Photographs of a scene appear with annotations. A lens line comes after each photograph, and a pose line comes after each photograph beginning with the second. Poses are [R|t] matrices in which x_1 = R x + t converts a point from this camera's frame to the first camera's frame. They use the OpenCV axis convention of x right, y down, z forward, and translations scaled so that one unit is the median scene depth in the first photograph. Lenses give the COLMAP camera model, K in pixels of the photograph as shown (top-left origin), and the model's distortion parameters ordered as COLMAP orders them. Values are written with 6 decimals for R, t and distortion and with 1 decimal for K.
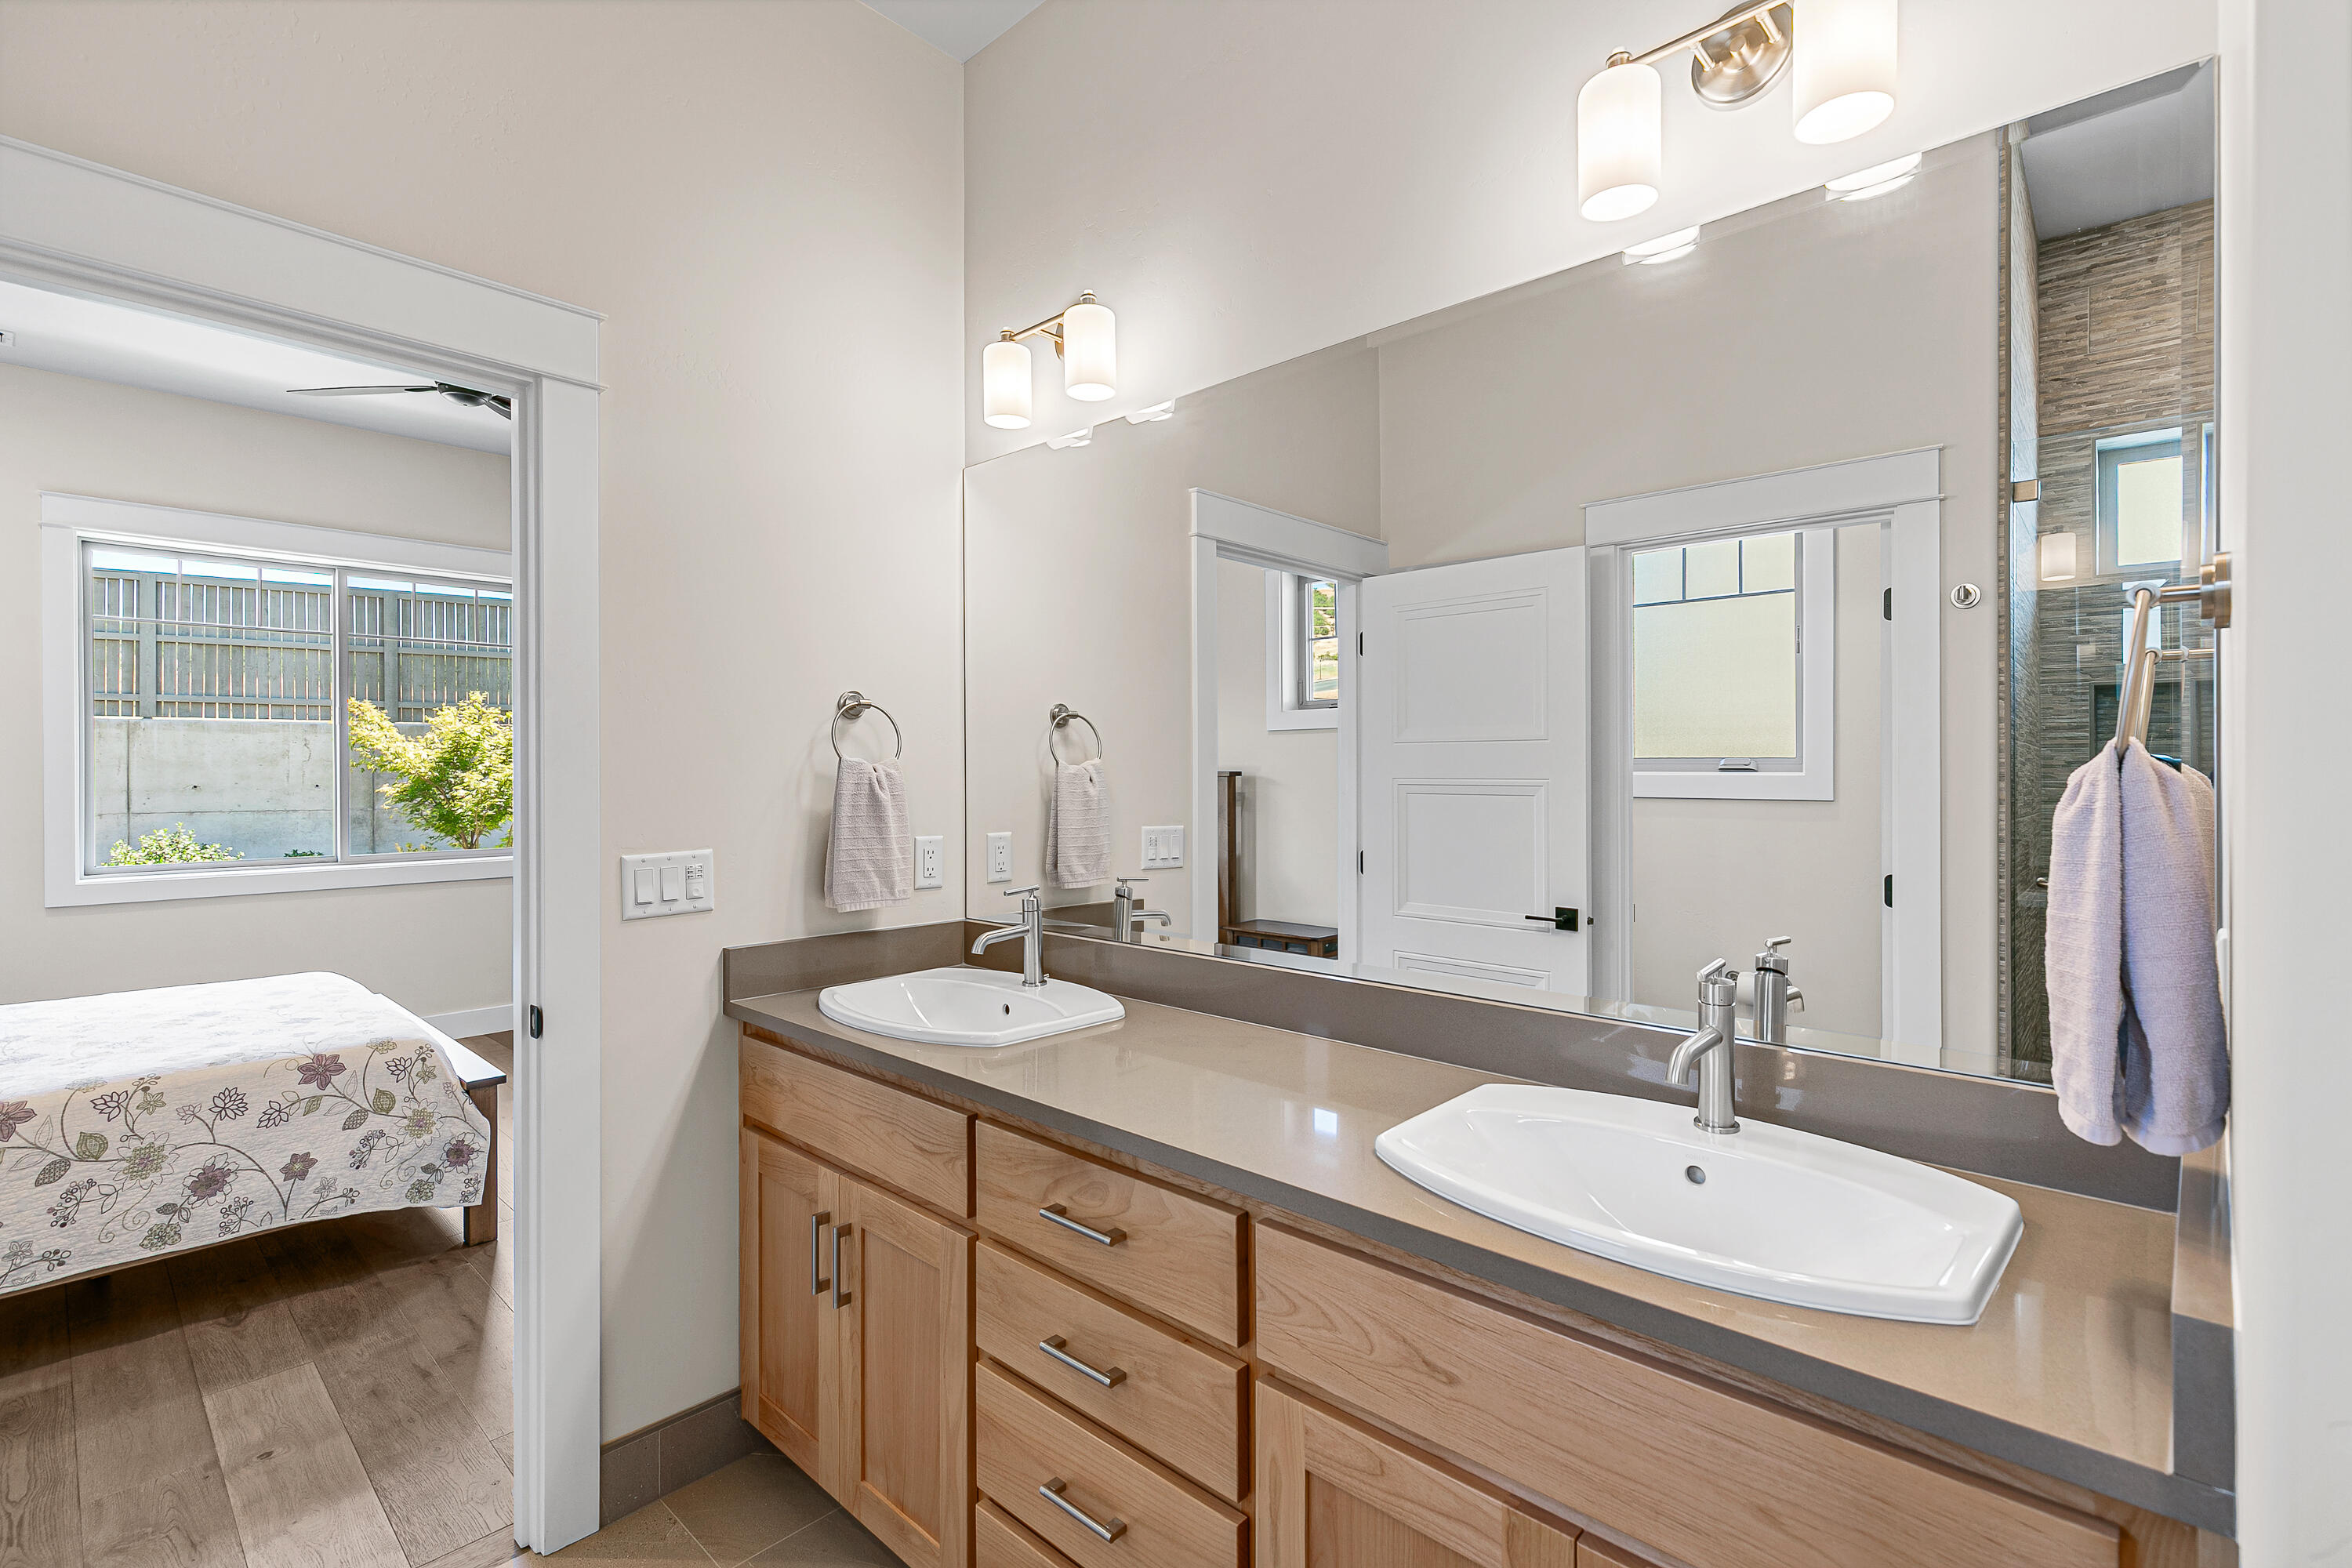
lens RADIAL K [[1068.8, 0, 1181.3], [0, 1068.8, 774.3], [0, 0, 1]] dist [0.013158, -0.001827]
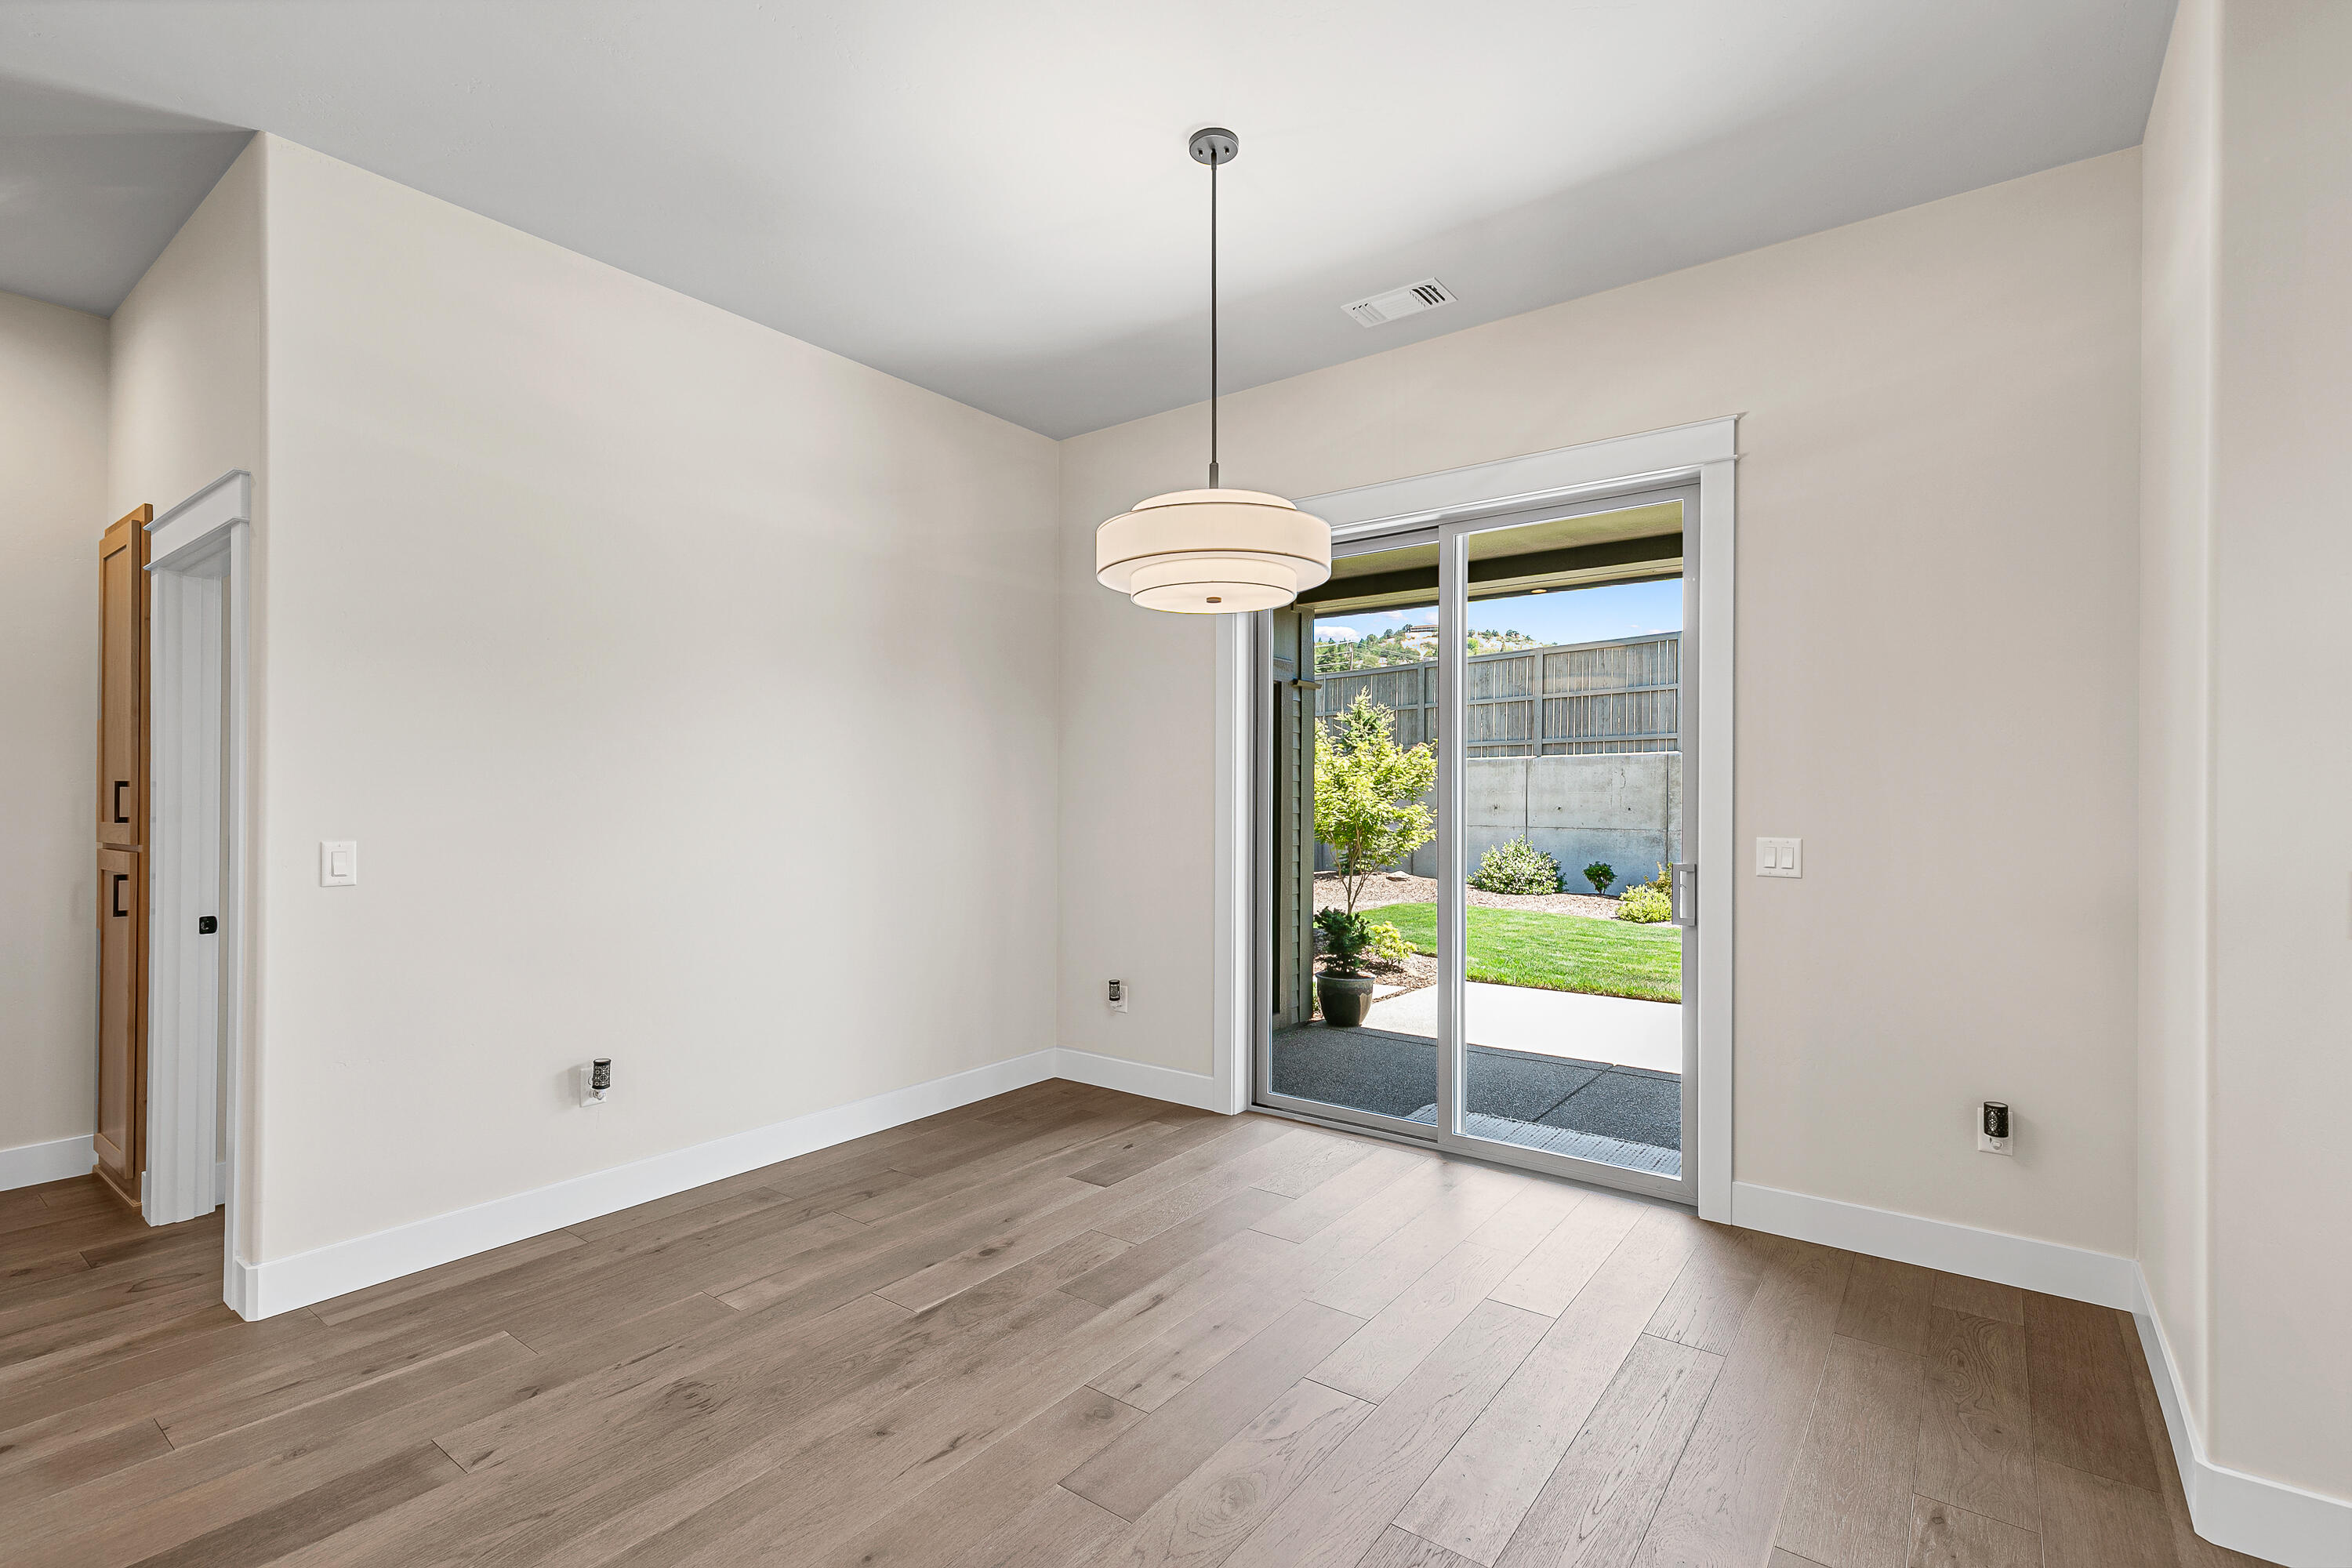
lens RADIAL K [[1068.8, 0, 1170.0], [0, 1068.8, 796.4], [0, 0, 1]] dist [0.013158, -0.001827]
pose [[0.109428, 0.007313, -0.993968, 0.917200], [-0.003666, 0.999969, 0.006953, -0.027553], [0.993988, 0.002883, 0.109452, 1.099950]]
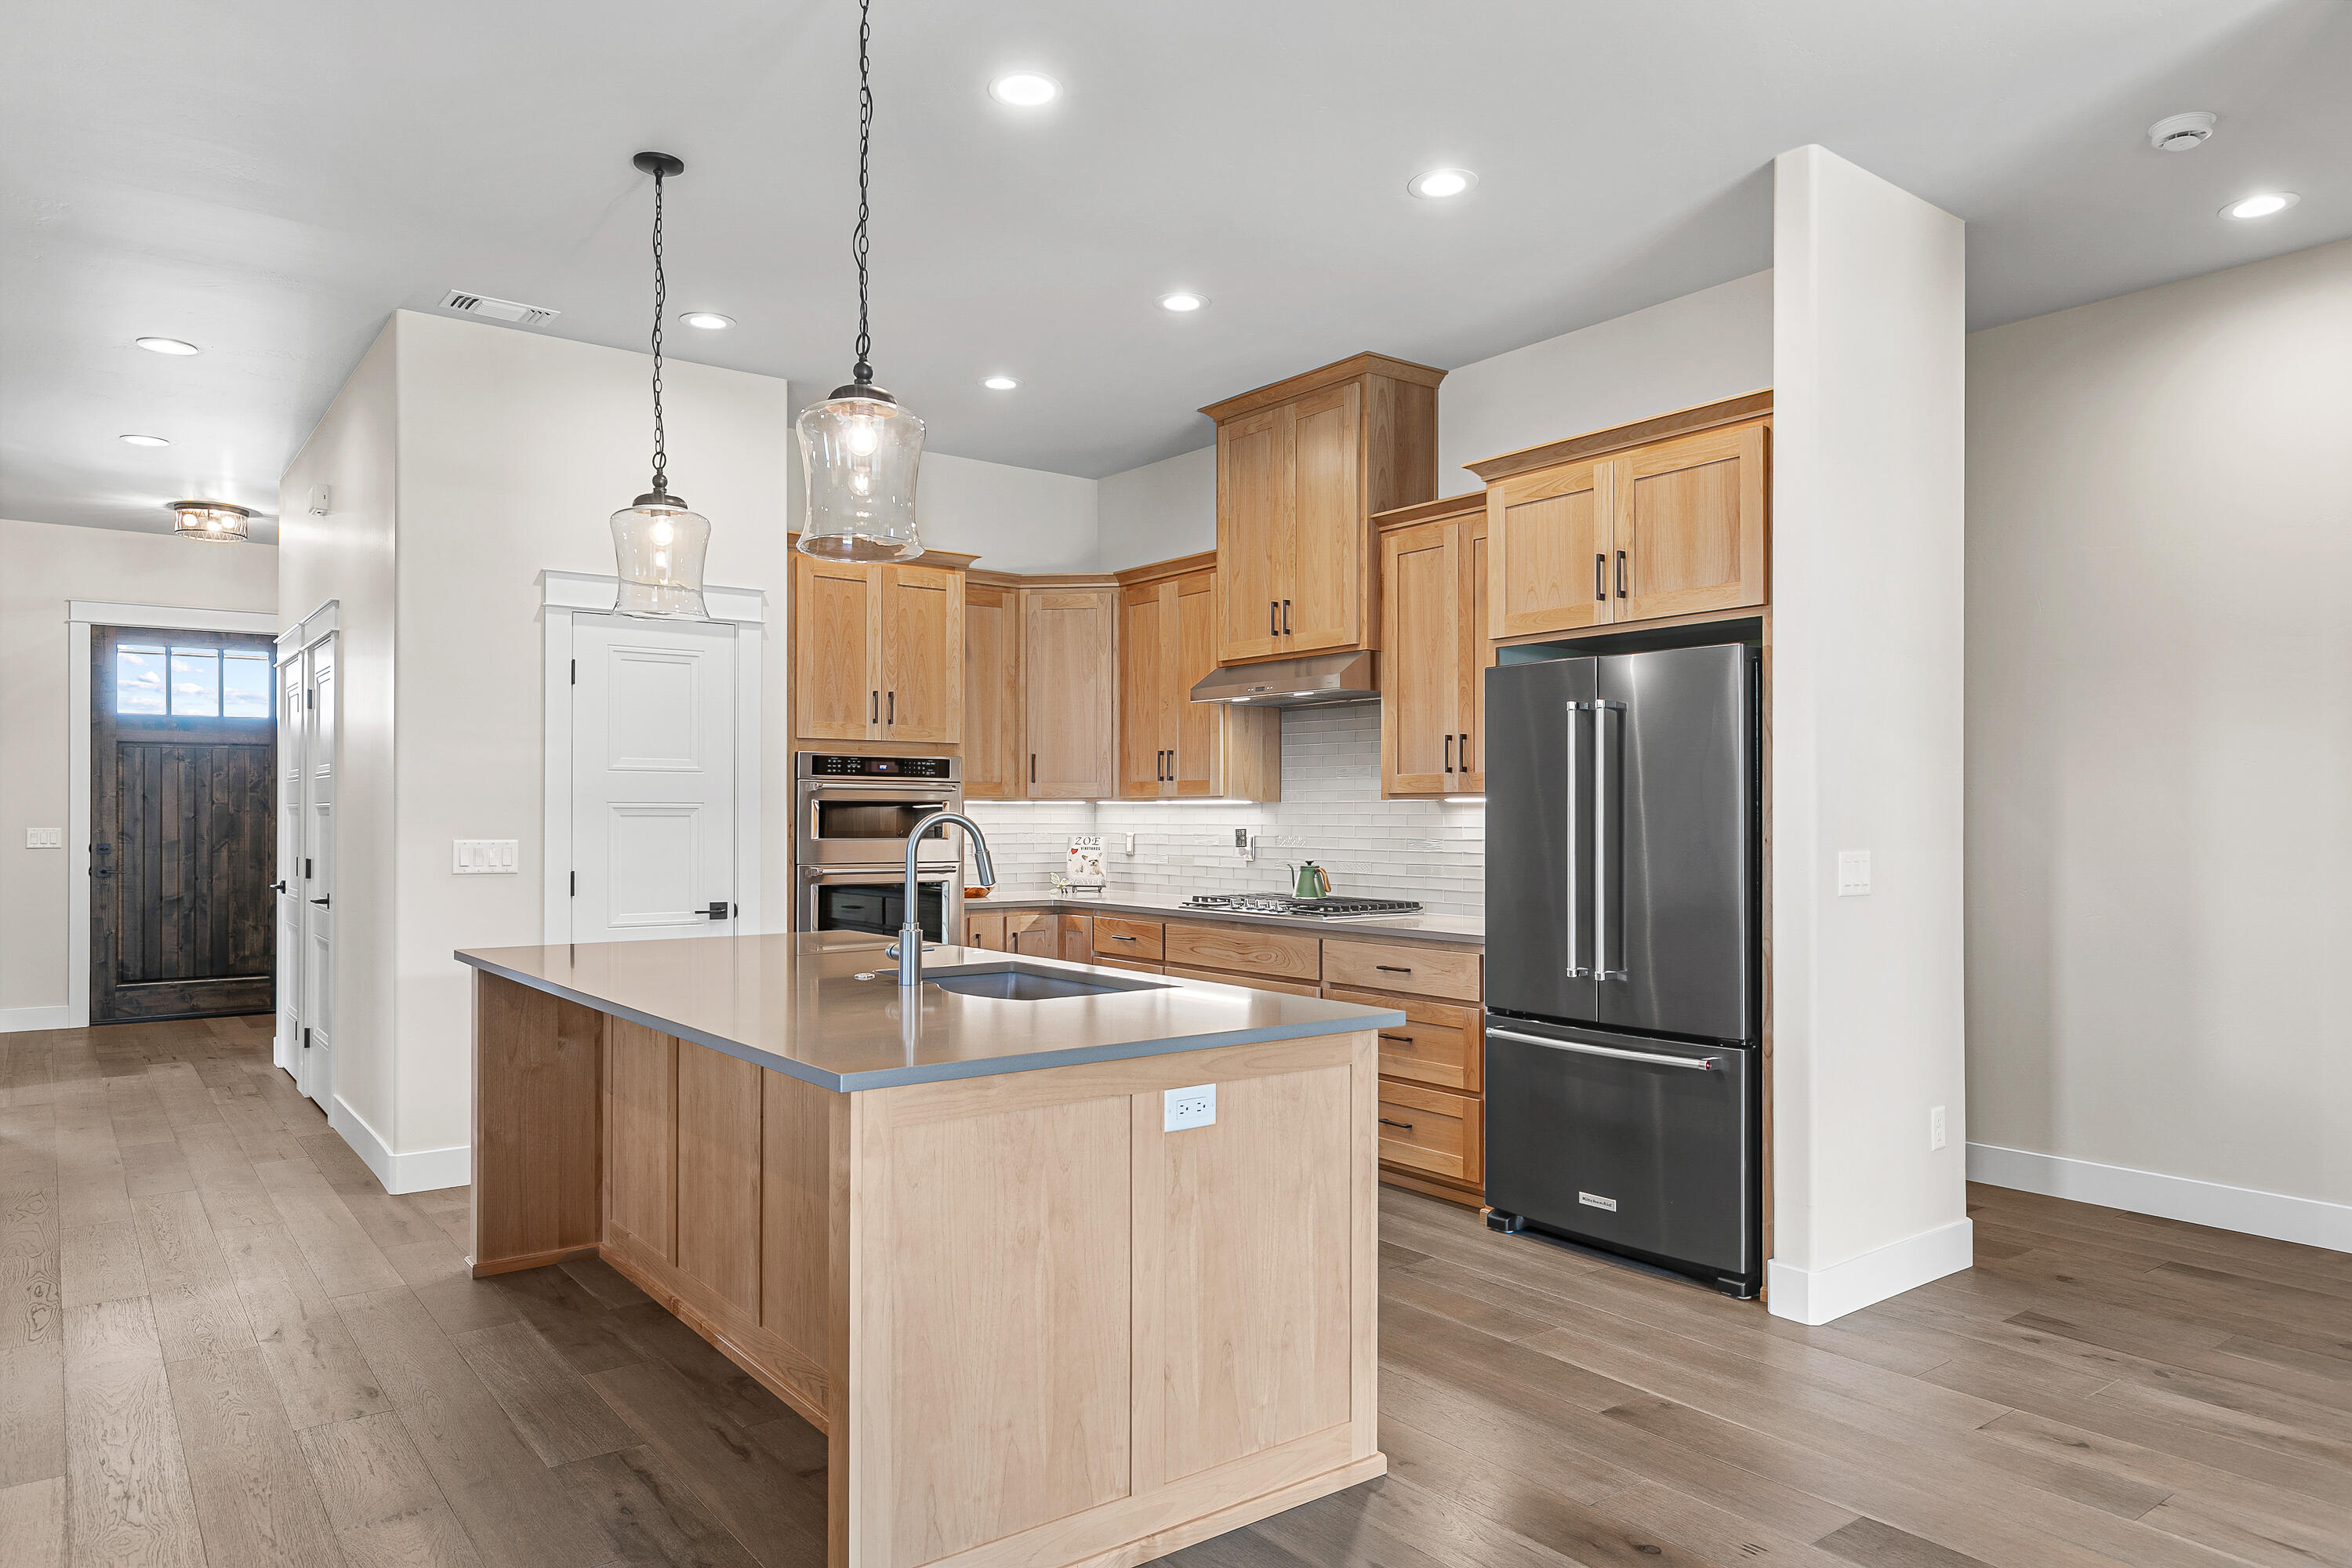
lens RADIAL K [[1511.4, 0, 1196.9], [0, 1511.4, 809.0], [0, 0, 1]] dist [0.000273, 0.000166]
pose [[-0.986941, 0.008580, 0.160851, 0.683184], [0.007852, 0.999956, -0.005157, -0.020209], [-0.160888, -0.003827, -0.986965, 1.359933]]
